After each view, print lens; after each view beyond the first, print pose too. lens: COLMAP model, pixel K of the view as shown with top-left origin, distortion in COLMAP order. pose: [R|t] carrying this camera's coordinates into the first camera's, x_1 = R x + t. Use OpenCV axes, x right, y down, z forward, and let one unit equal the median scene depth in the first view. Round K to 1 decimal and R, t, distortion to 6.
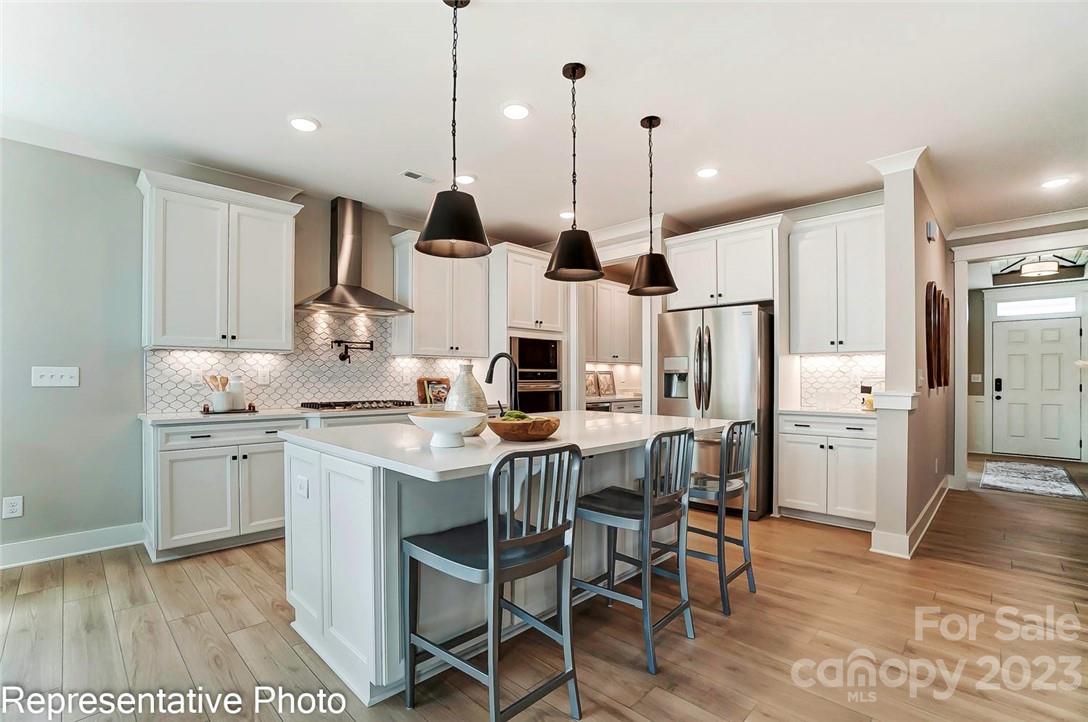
lens RADIAL K [[484.4, 0, 544.0], [0, 484.4, 361.0], [0, 0, 1]] dist [-0.001221, -0.000064]
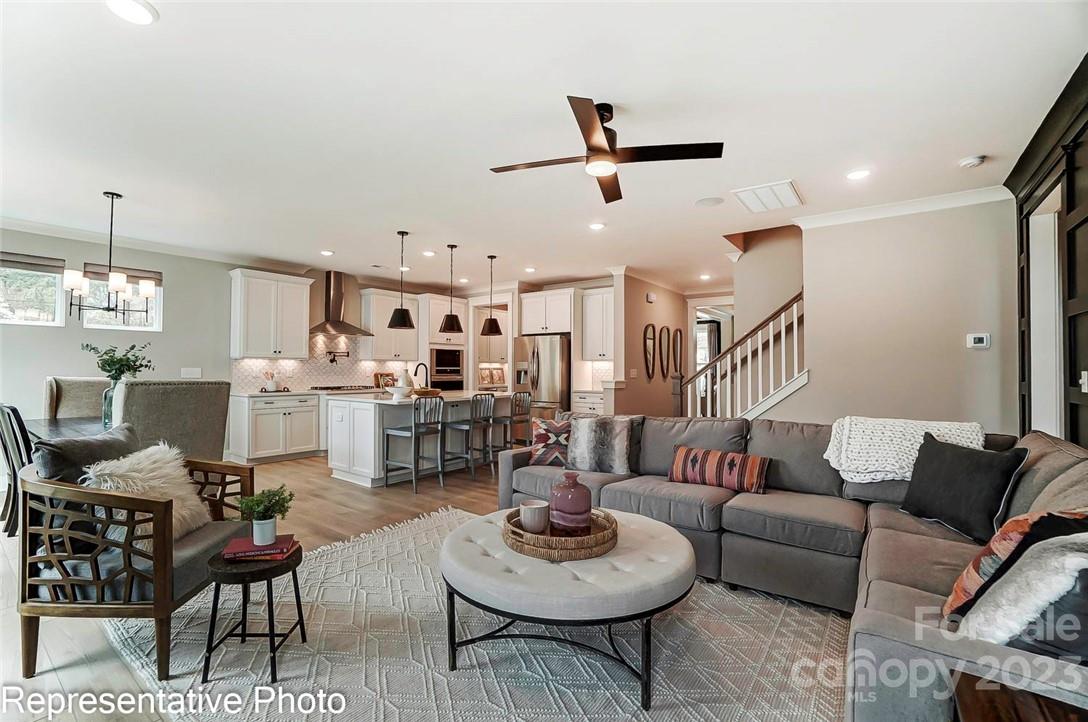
lens RADIAL K [[492.9, 0, 552.5], [0, 492.9, 352.7], [0, 0, 1]] dist [-0.060871, 0.024373]
pose [[0.990256, 0.004924, 0.139169, 0.129785], [-0.005043, 0.999987, 0.000505, -0.044055], [-0.139165, -0.001202, 0.990269, -0.873582]]
